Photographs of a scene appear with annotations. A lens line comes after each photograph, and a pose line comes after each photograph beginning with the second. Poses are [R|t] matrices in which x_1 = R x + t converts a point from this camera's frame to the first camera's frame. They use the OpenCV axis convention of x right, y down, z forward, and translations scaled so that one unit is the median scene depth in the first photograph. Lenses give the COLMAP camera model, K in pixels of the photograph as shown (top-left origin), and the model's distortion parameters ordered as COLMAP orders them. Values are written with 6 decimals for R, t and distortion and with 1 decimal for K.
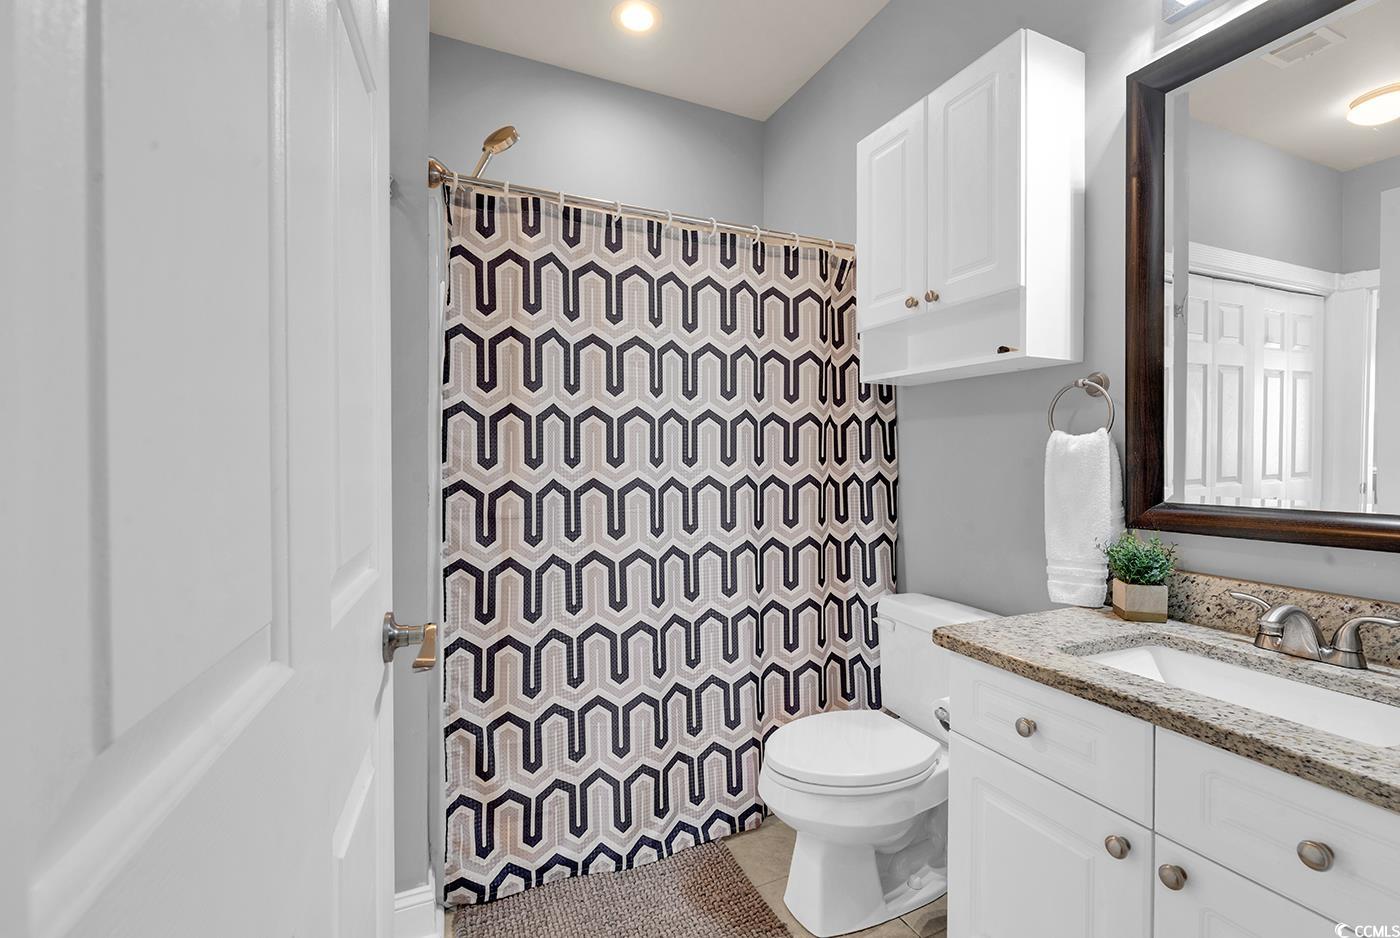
lens RADIAL K [[634.9, 0, 709.2], [0, 634.9, 459.8], [0, 0, 1]] dist [0.001663, -0.000180]
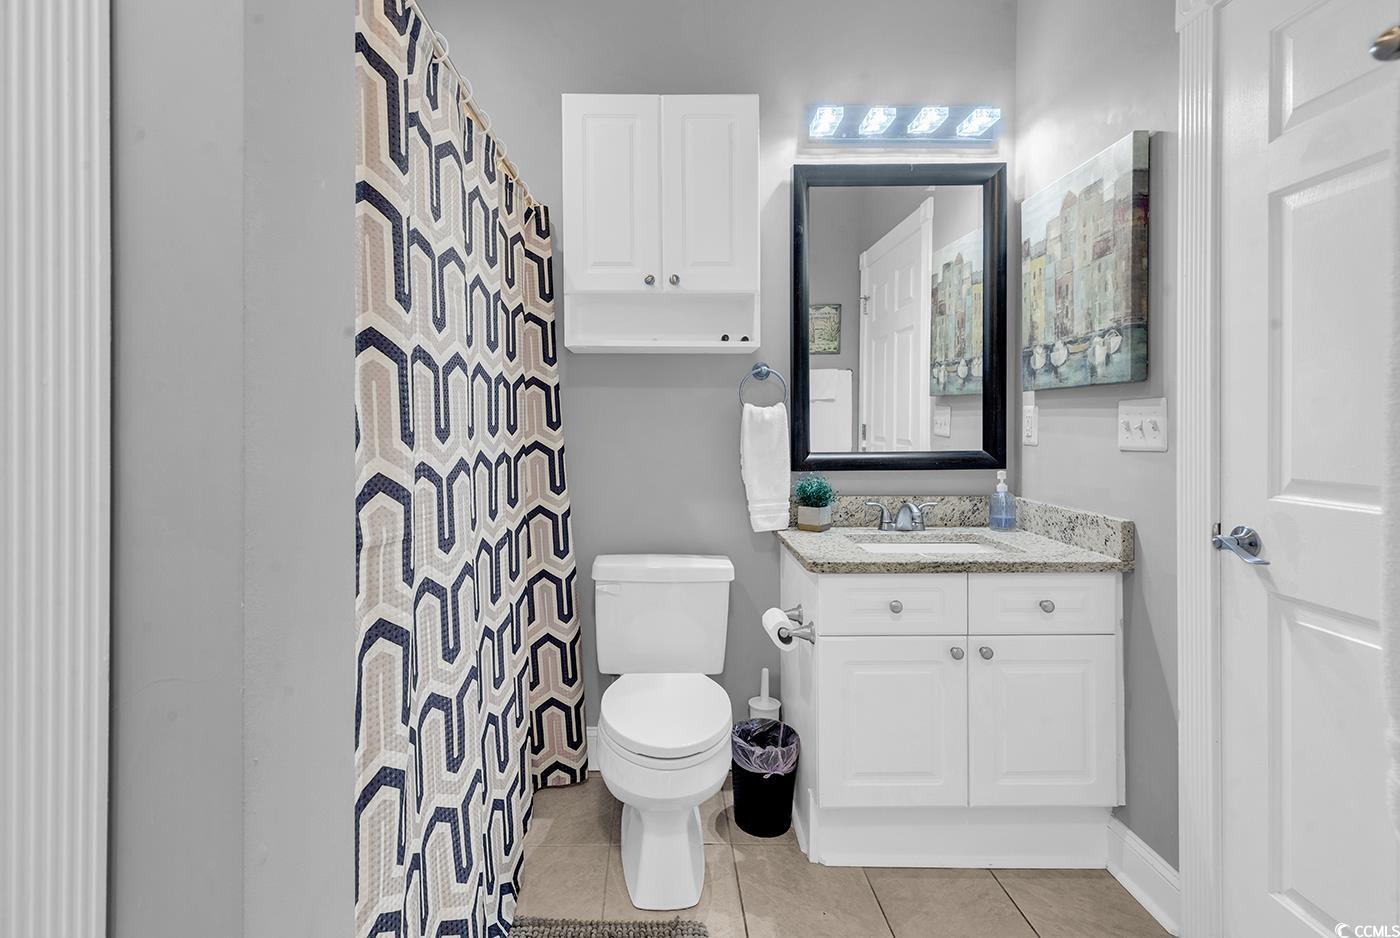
lens RADIAL K [[633.5, 0, 662.9], [0, 633.5, 419.4], [0, 0, 1]] dist [0.001592, 0.000032]
pose [[0.416909, 0.001105, 0.908947, -0.783189], [0.009719, 0.999937, -0.005674, -0.006871], [-0.908896, 0.011200, 0.416872, 0.648419]]
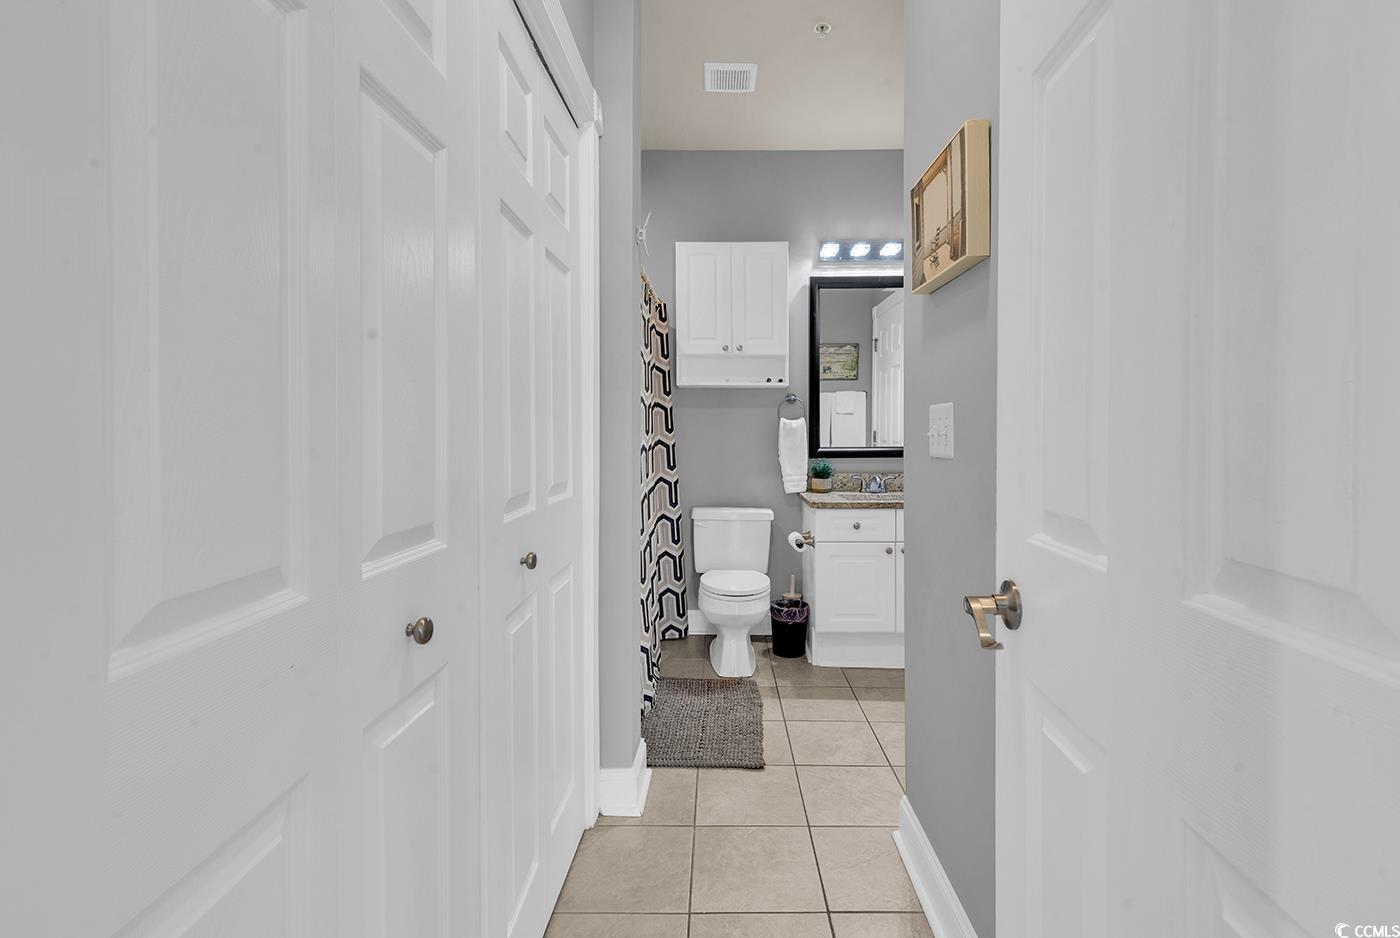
lens RADIAL K [[630.9, 0, 702.1], [0, 630.9, 426.8], [0, 0, 1]] dist [0.000078, -0.000042]
pose [[0.446303, 0.001744, 0.894880, -1.692714], [0.008130, 0.999949, -0.006003, -0.002968], [-0.894845, 0.009955, 0.446266, 0.271875]]
